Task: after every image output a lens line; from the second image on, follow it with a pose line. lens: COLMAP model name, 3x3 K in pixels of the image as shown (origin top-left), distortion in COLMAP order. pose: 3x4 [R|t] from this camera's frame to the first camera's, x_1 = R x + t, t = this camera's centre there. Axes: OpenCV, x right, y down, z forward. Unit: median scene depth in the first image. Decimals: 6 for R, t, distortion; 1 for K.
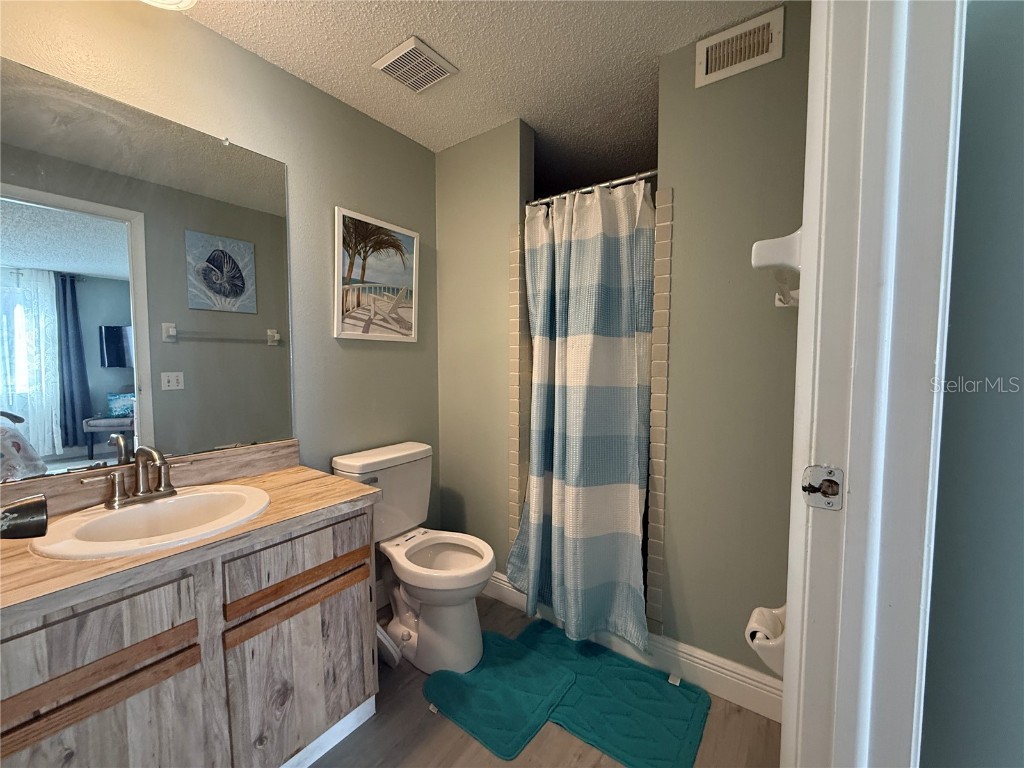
lens RADIAL K [[406.3, 0, 510.4], [0, 406.3, 385.5], [0, 0, 1]] dist [0.000287, 0.000157]
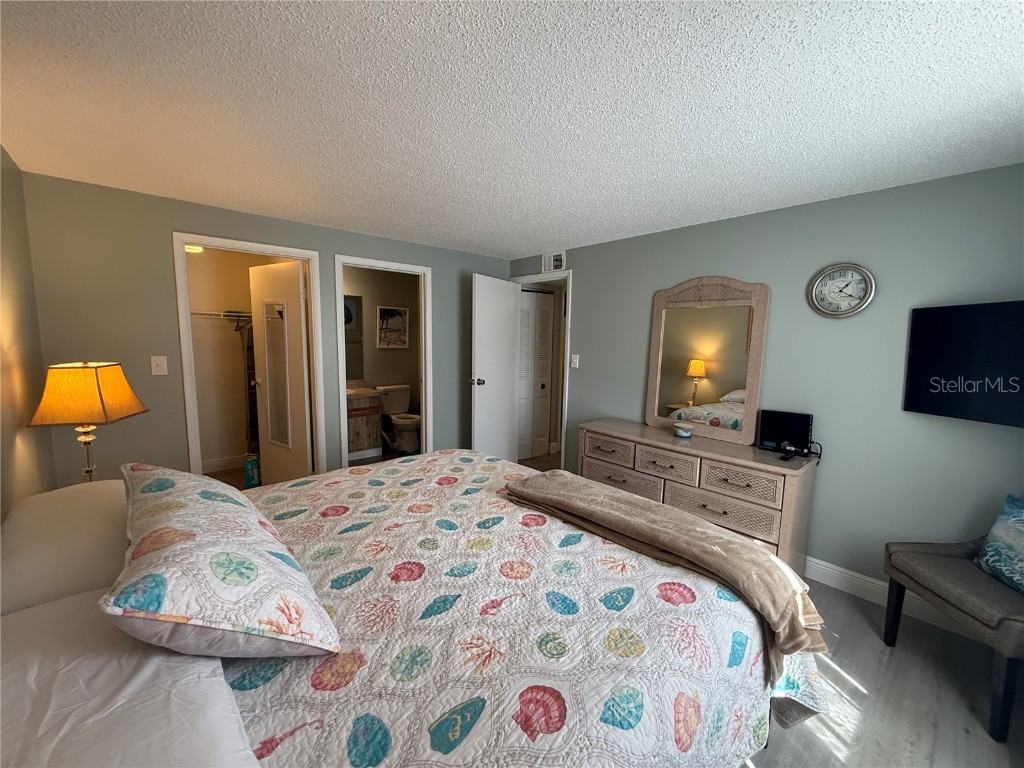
lens RADIAL K [[406.3, 0, 512.0], [0, 406.3, 384.8], [0, 0, 1]] dist [0.000287, 0.000157]
pose [[0.977009, 0.040065, -0.209400, 1.107410], [-0.029373, 0.998113, 0.053926, -0.031934], [0.211165, -0.046535, 0.976342, -1.634706]]
